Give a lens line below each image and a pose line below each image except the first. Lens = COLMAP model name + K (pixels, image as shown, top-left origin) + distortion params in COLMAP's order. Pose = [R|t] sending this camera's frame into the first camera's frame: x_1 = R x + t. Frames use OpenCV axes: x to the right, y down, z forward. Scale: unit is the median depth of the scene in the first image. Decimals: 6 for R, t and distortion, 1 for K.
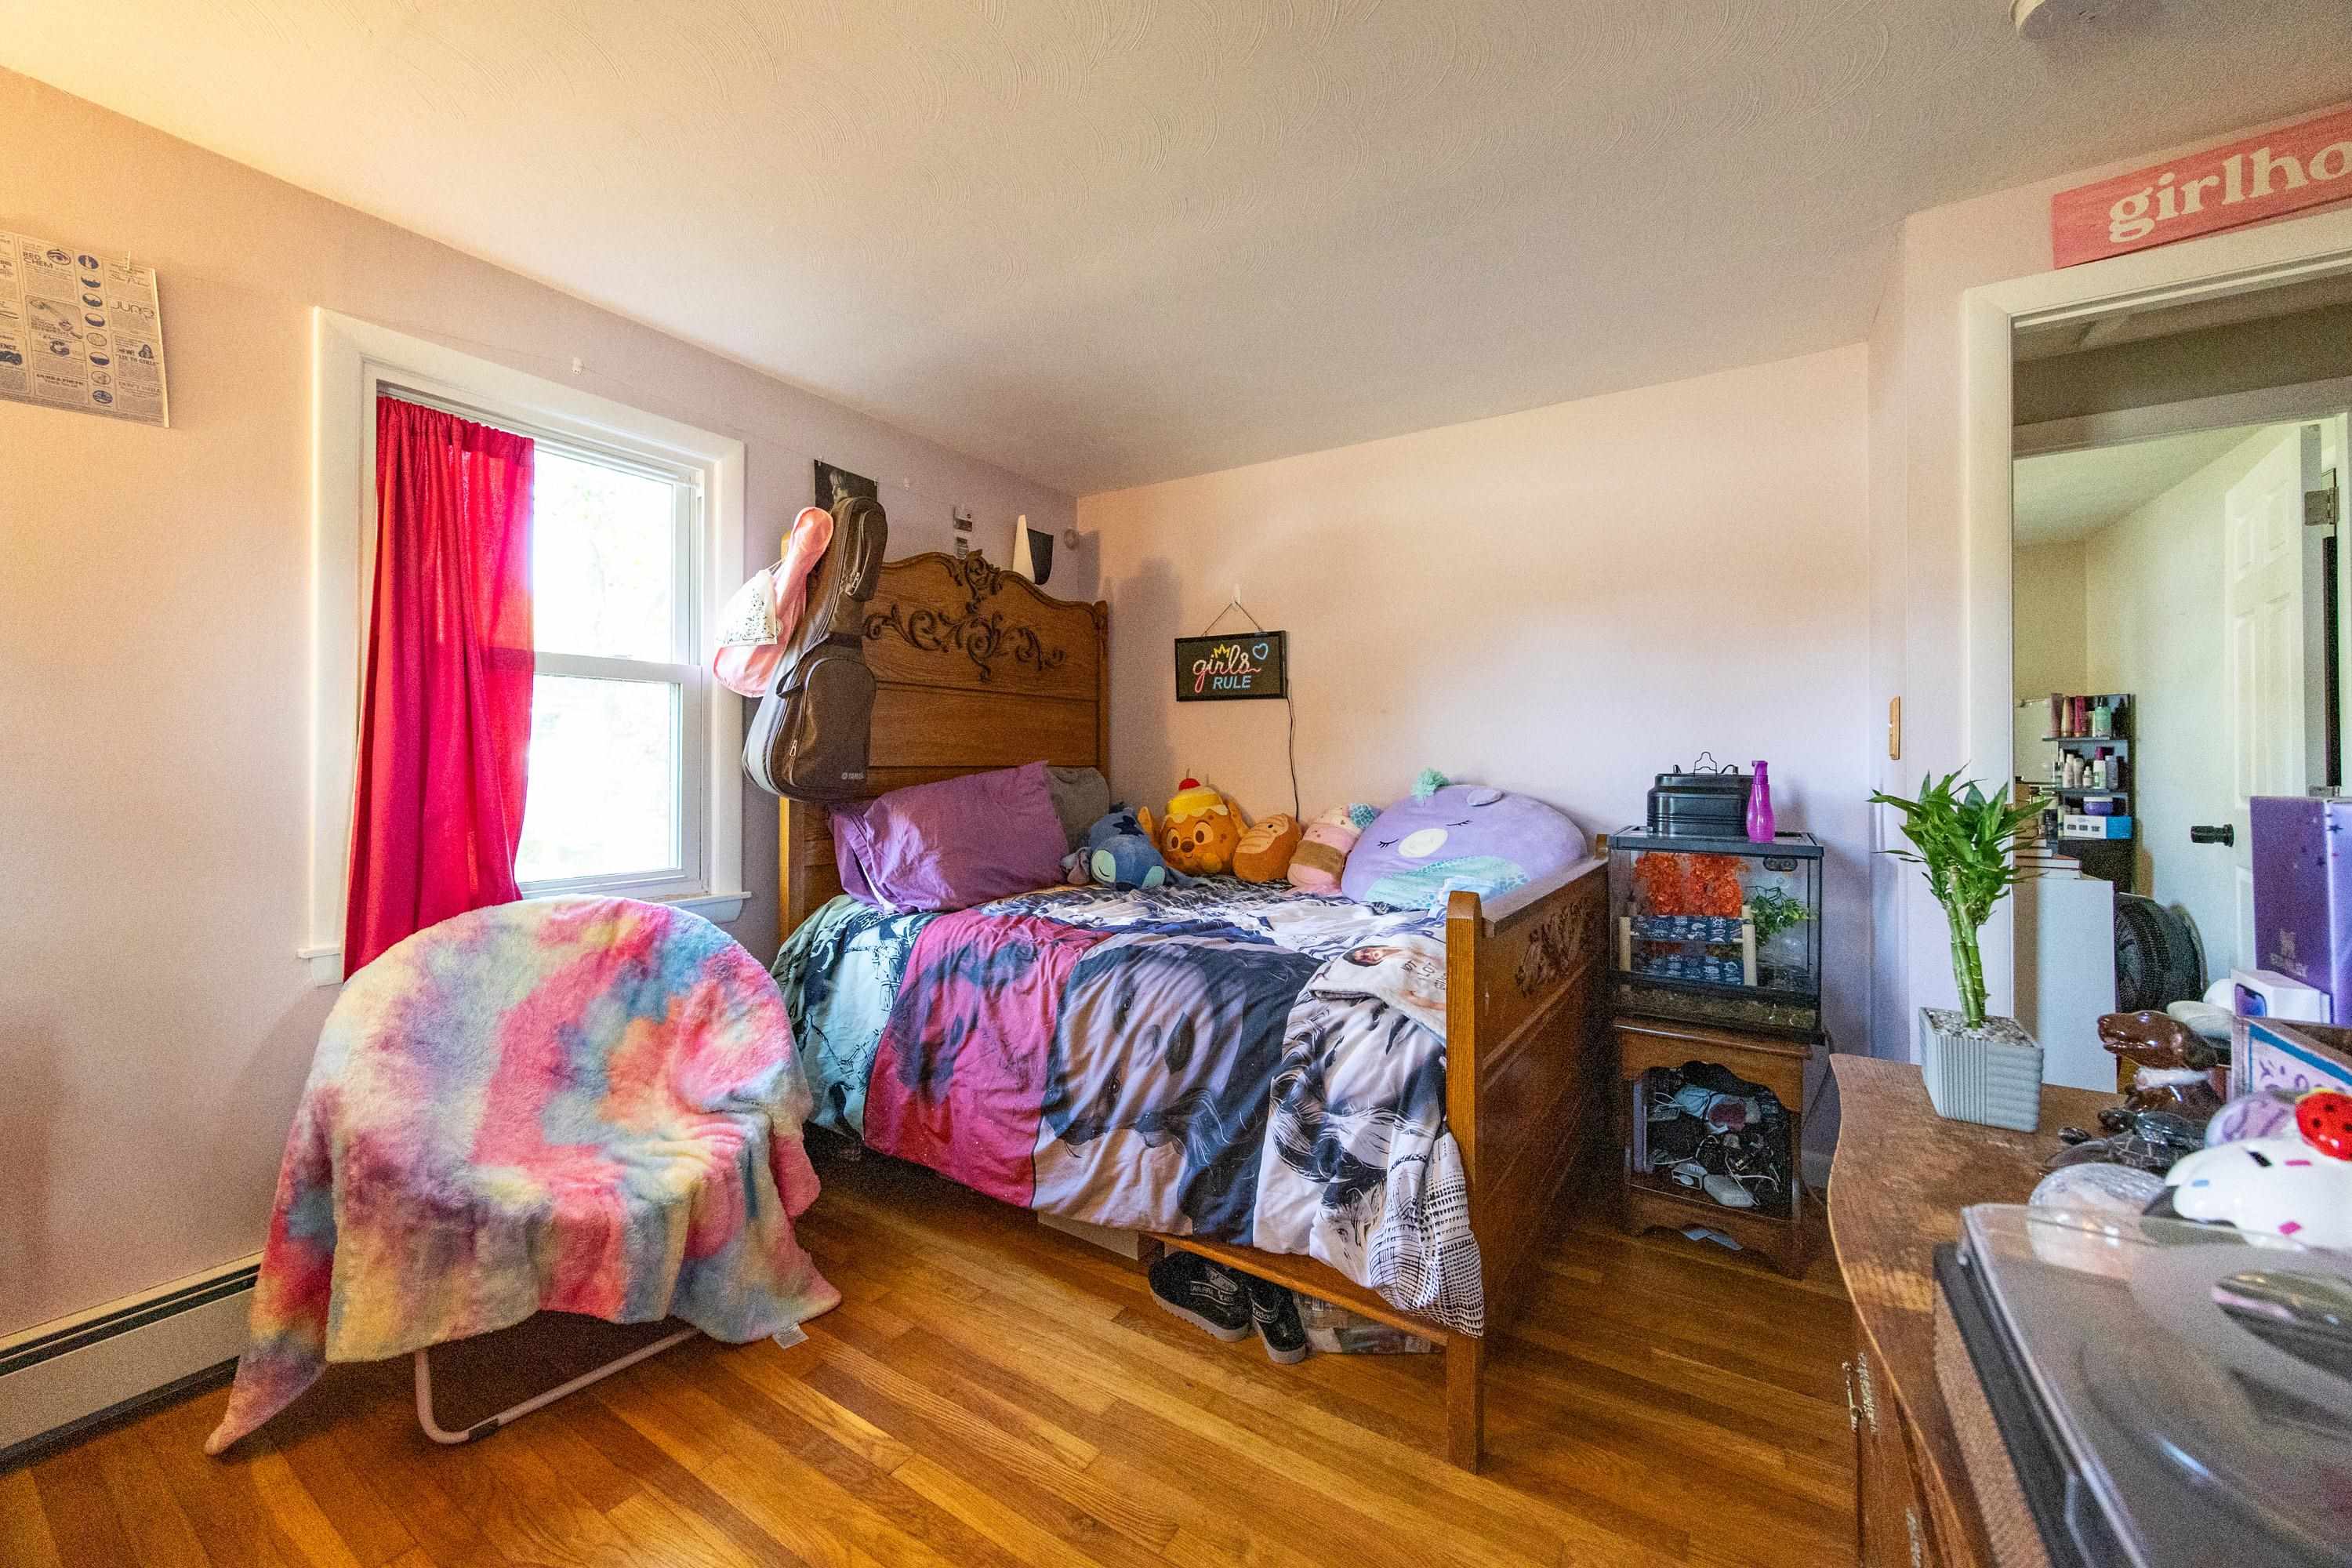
lens RADIAL K [[903.0, 0, 1184.1], [0, 903.0, 755.9], [0, 0, 1]] dist [0.000300, 0.000104]
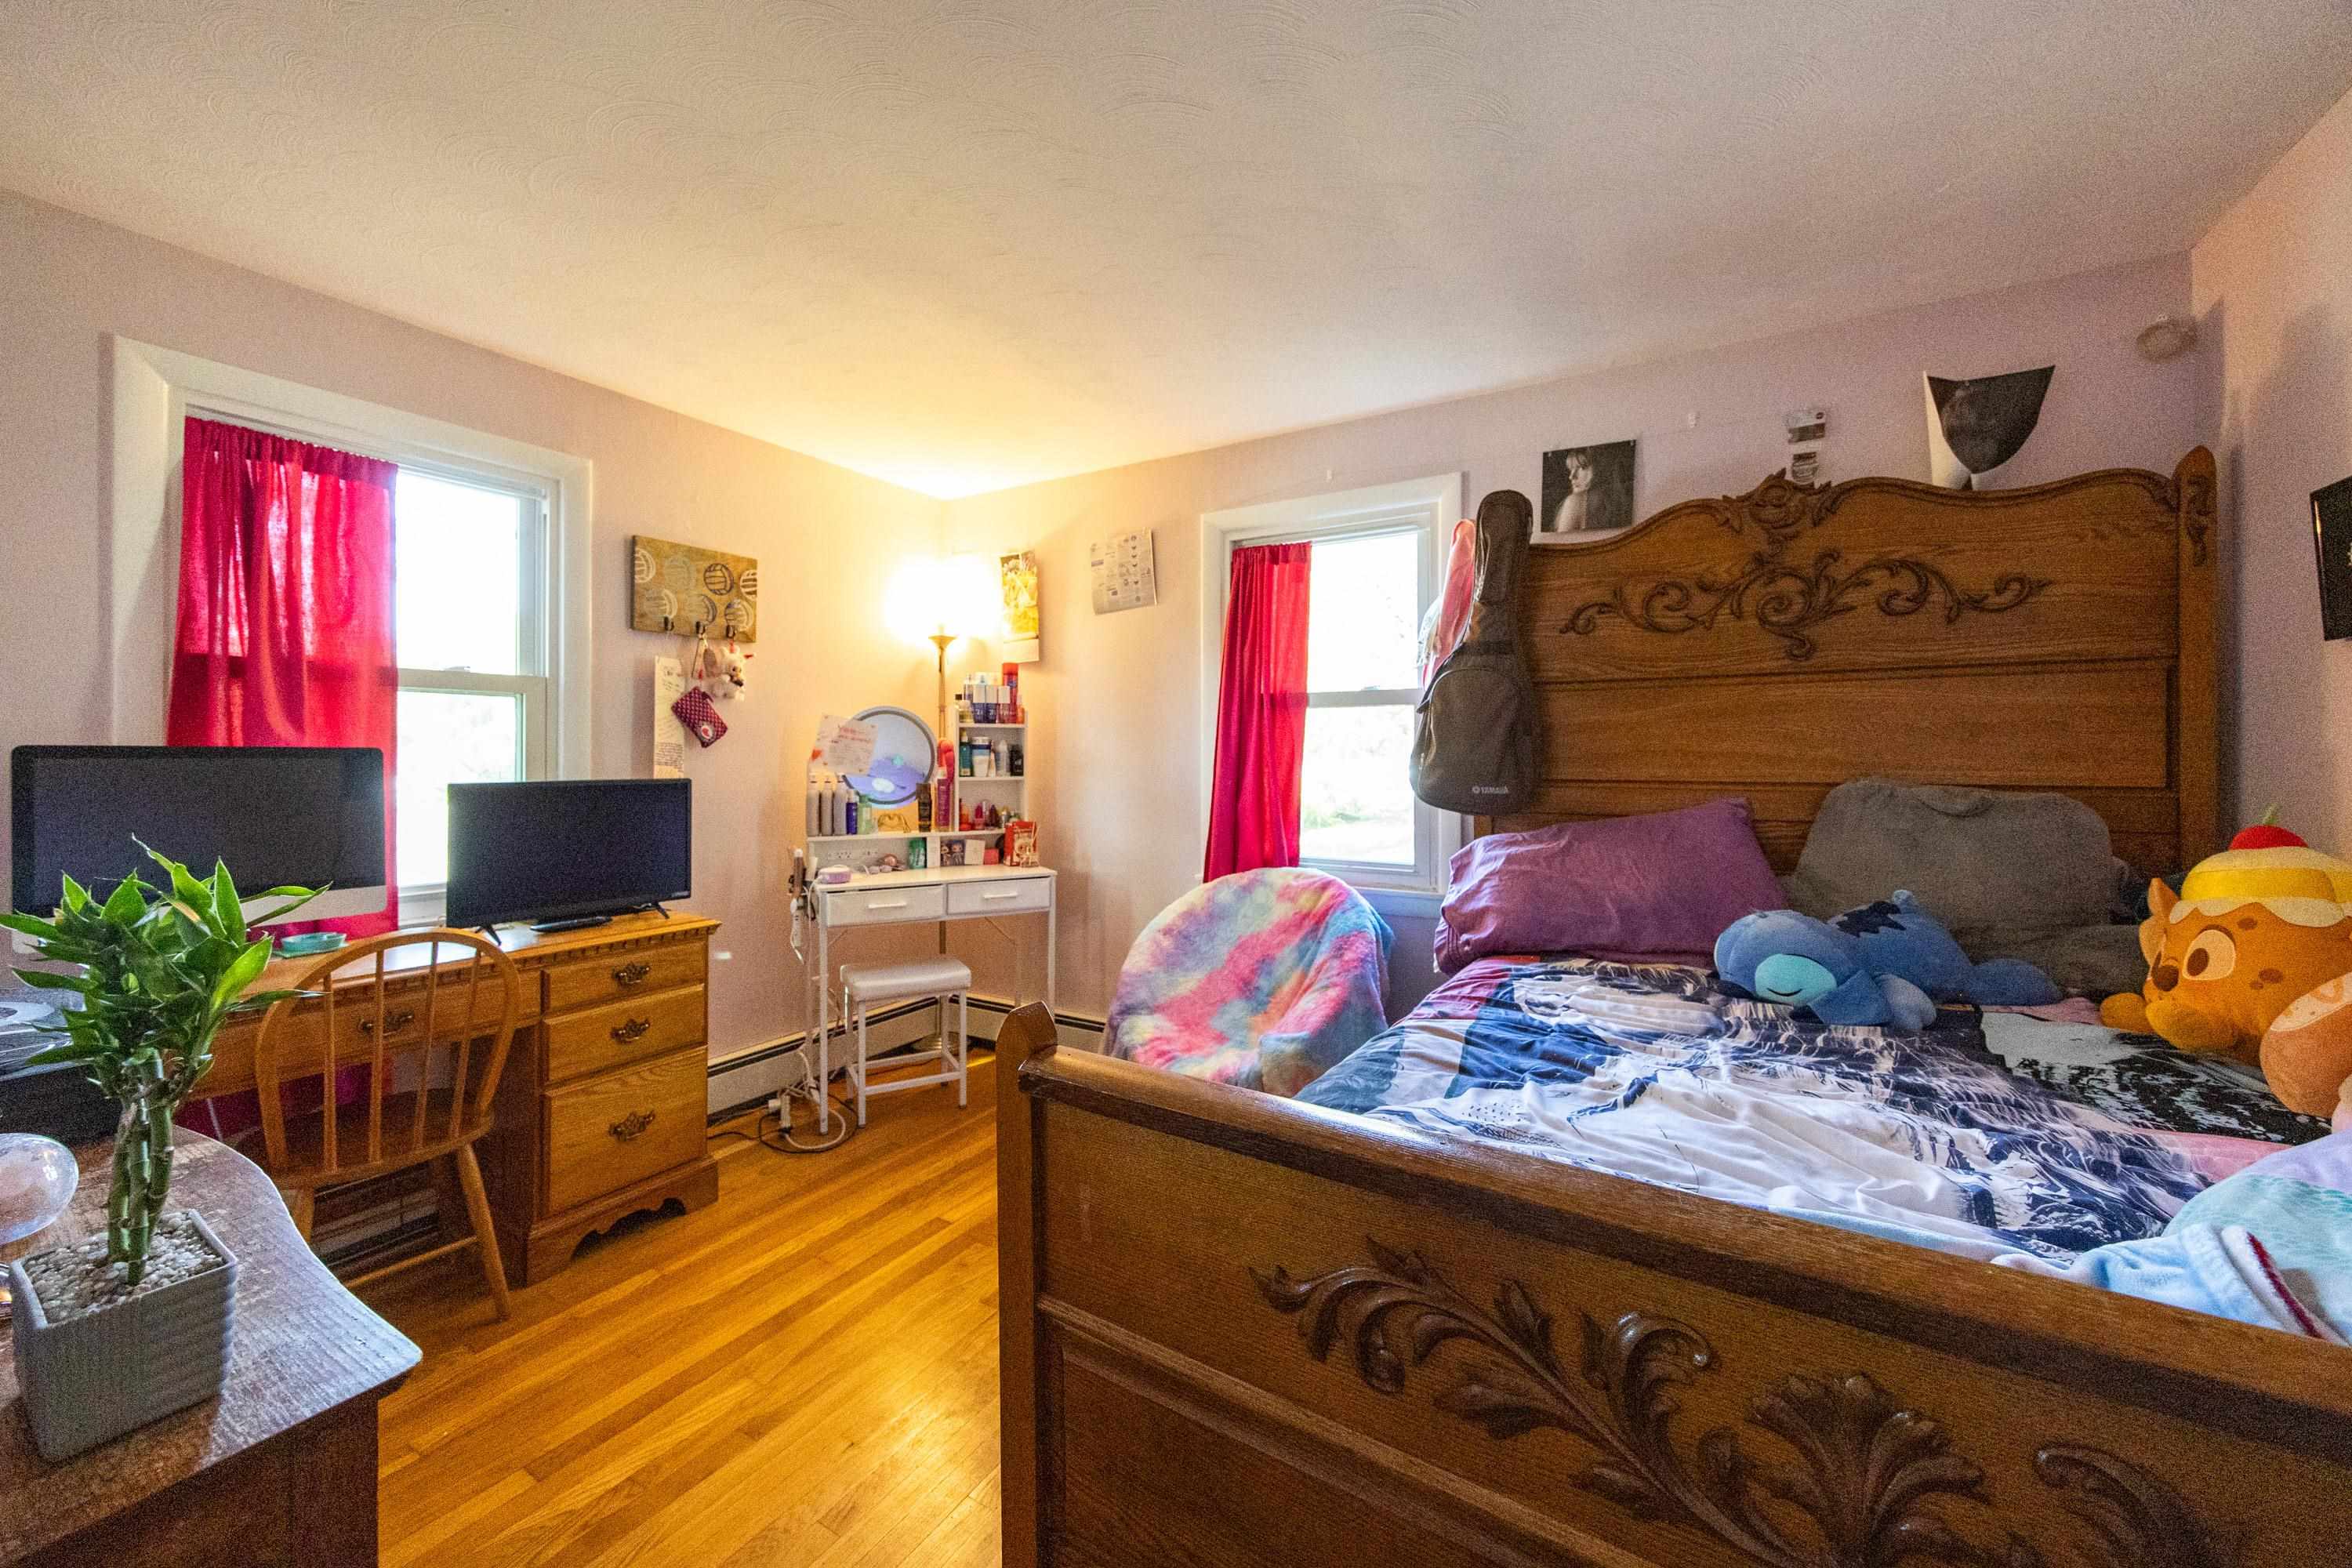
lens RADIAL K [[884.9, 0, 1174.0], [0, 884.9, 772.6], [0, 0, 1]] dist [0.002205, 0.000175]
pose [[0.010469, 0.016885, -0.999803, 0.652166], [0.005295, 0.999842, 0.016941, -0.015764], [0.999931, -0.005471, 0.010378, 0.767463]]
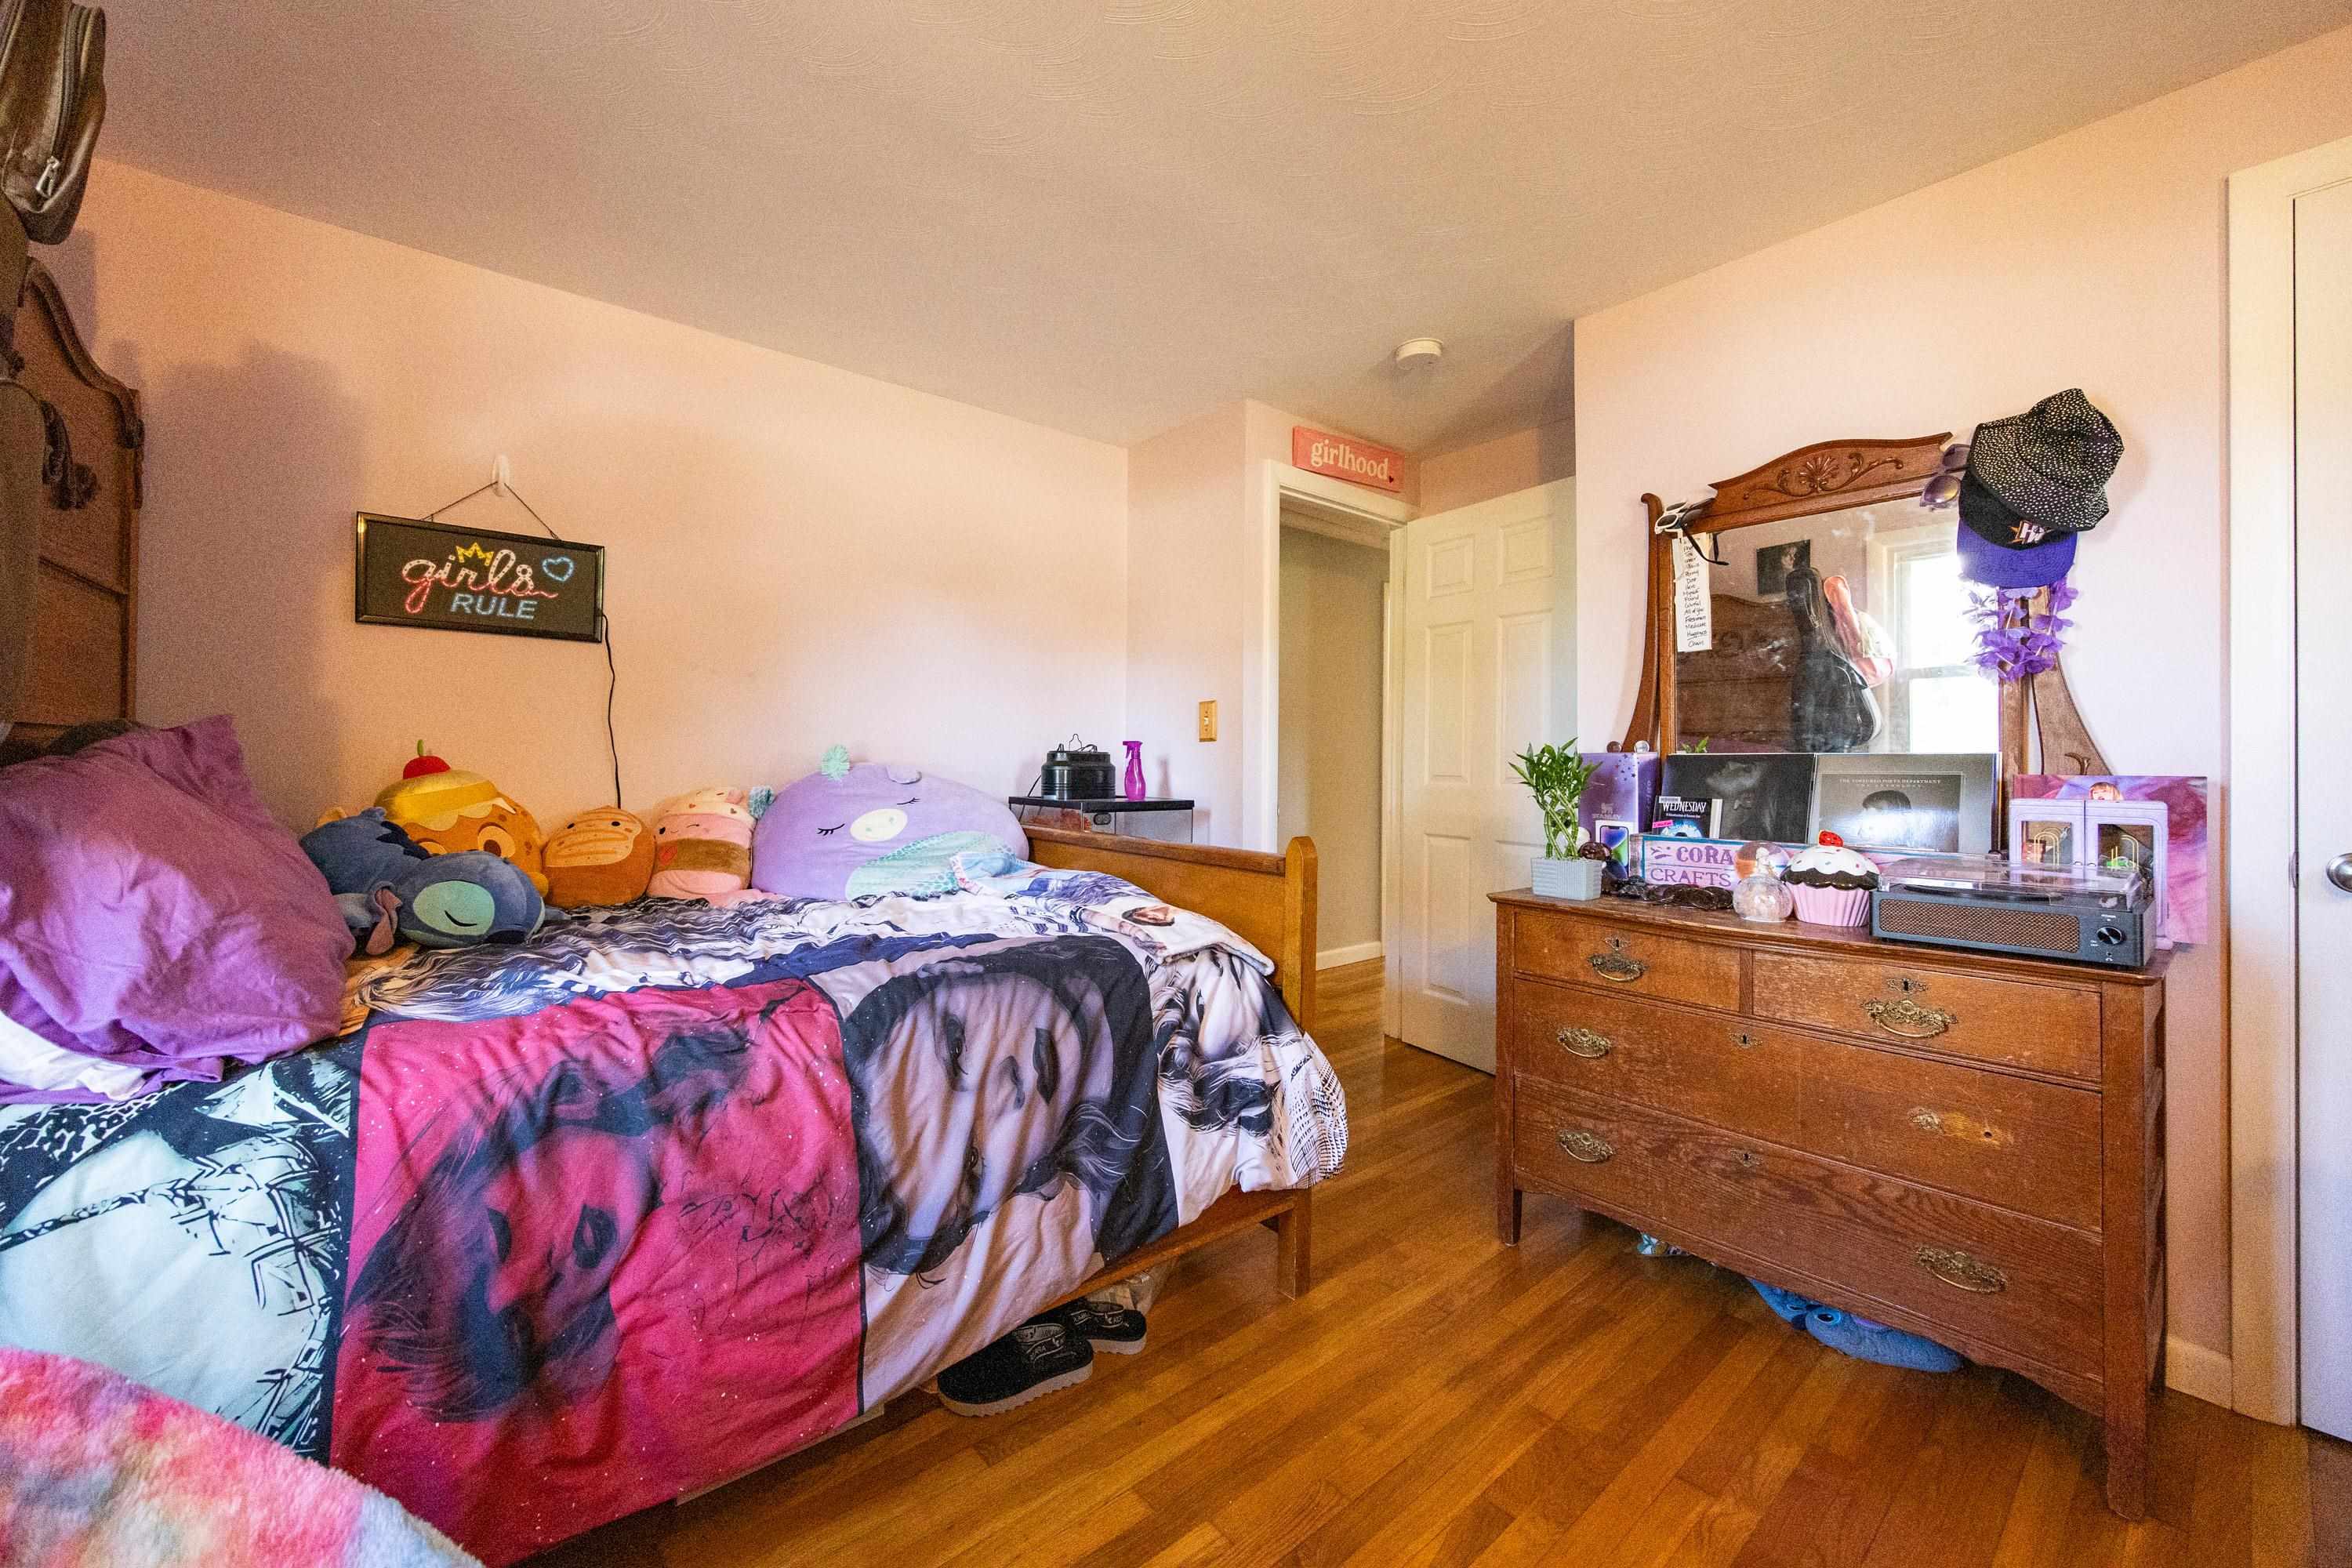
lens RADIAL K [[903.0, 0, 1184.1], [0, 903.0, 755.9], [0, 0, 1]] dist [0.000300, 0.000104]
pose [[0.303759, 0.005790, 0.952731, -0.648117], [-0.014427, 0.999895, -0.001477, 0.029176], [-0.952640, -0.013297, 0.303811, 0.540541]]
